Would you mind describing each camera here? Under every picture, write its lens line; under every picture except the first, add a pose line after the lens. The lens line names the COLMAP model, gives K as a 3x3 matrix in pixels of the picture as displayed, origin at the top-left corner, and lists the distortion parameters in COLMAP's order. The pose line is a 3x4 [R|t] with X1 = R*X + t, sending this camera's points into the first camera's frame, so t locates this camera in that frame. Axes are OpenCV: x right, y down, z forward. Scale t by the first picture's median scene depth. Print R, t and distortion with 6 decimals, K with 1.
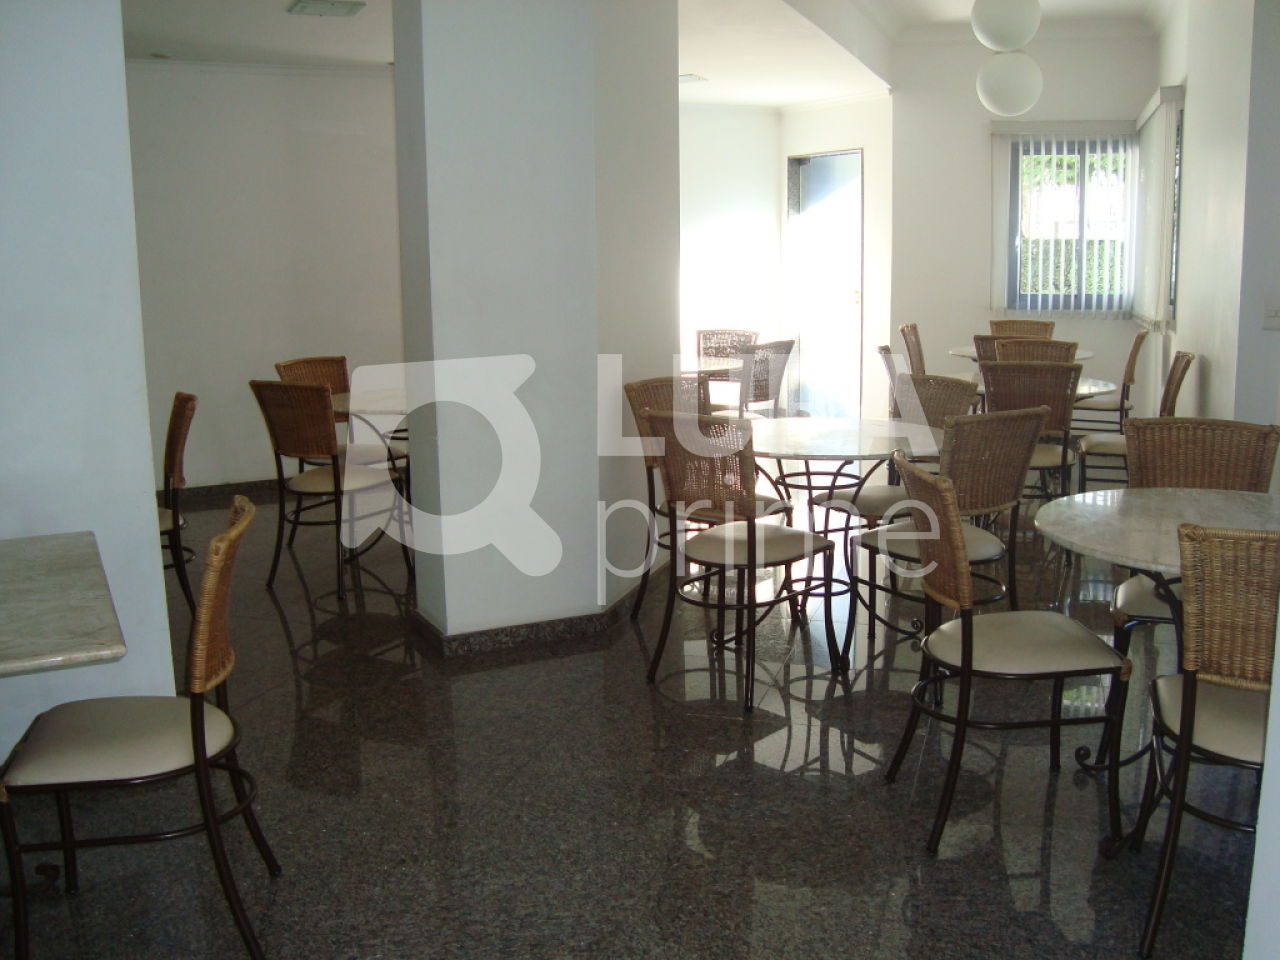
lens RADIAL K [[1266.9, 0, 640.0], [0, 1266.9, 480.0], [0, 0, 1]] dist [-0.197588, 0.207927]
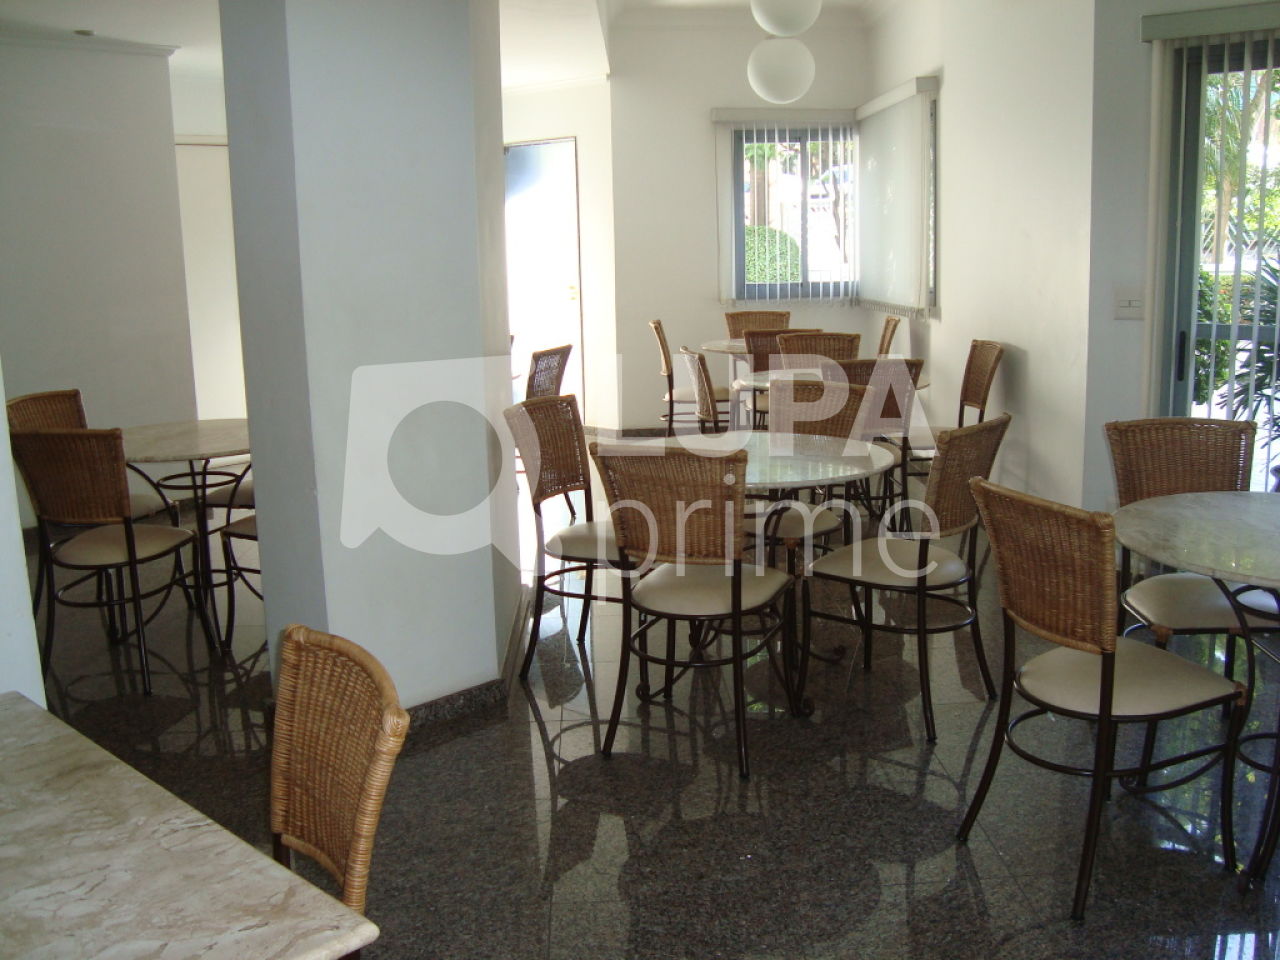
lens RADIAL K [[1266.9, 0, 640.0], [0, 1266.9, 480.0], [0, 0, 1]] dist [-0.197588, 0.207927]
pose [[0.941436, -0.074373, 0.328889, -0.143825], [0.071850, 0.997218, 0.019837, -0.026573], [-0.329449, 0.004955, 0.944160, 0.110880]]
